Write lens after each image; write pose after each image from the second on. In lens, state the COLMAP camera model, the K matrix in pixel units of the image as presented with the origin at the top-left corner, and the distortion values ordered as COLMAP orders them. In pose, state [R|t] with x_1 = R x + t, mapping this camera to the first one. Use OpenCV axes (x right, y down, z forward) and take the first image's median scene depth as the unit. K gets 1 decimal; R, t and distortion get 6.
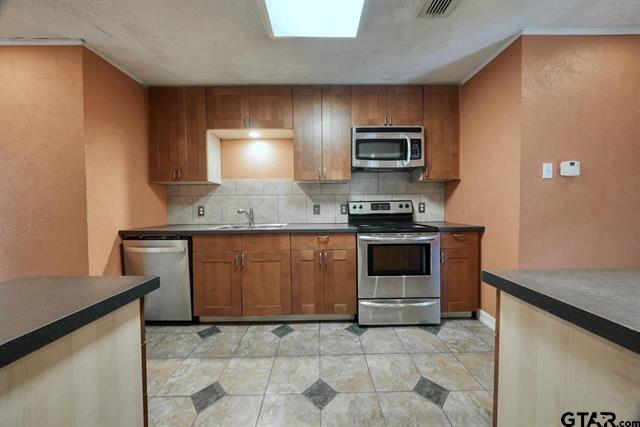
lens RADIAL K [[216.4, 0, 320.7], [0, 216.4, 213.3], [0, 0, 1]] dist [-0.006881, 0.001576]
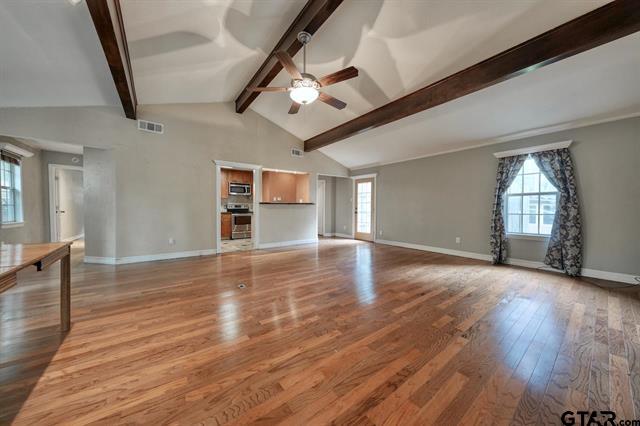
lens RADIAL K [[216.4, 0, 319.2], [0, 216.4, 211.6], [0, 0, 1]] dist [-0.006881, 0.001576]
pose [[0.807264, 0.001411, 0.590189, -0.766669], [0.009604, 0.999833, -0.015525, 0.125405], [-0.590112, 0.018201, 0.807116, -2.742378]]
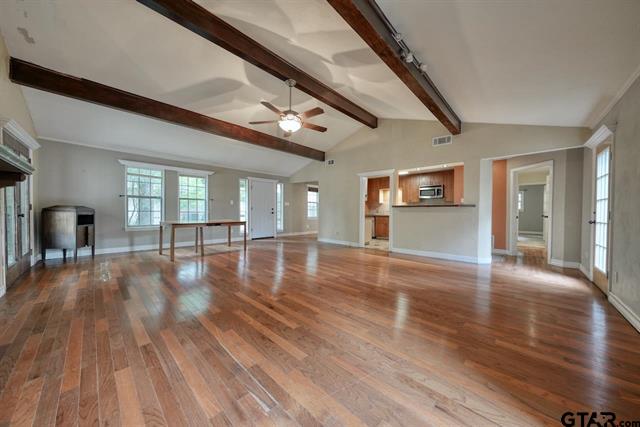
lens RADIAL K [[216.4, 0, 321.0], [0, 216.4, 212.5], [0, 0, 1]] dist [-0.006881, 0.001576]
pose [[0.723035, 0.016690, -0.690610, 1.507121], [-0.034843, 0.999317, -0.012329, 0.111694], [0.689932, 0.032977, 0.723122, -2.712364]]
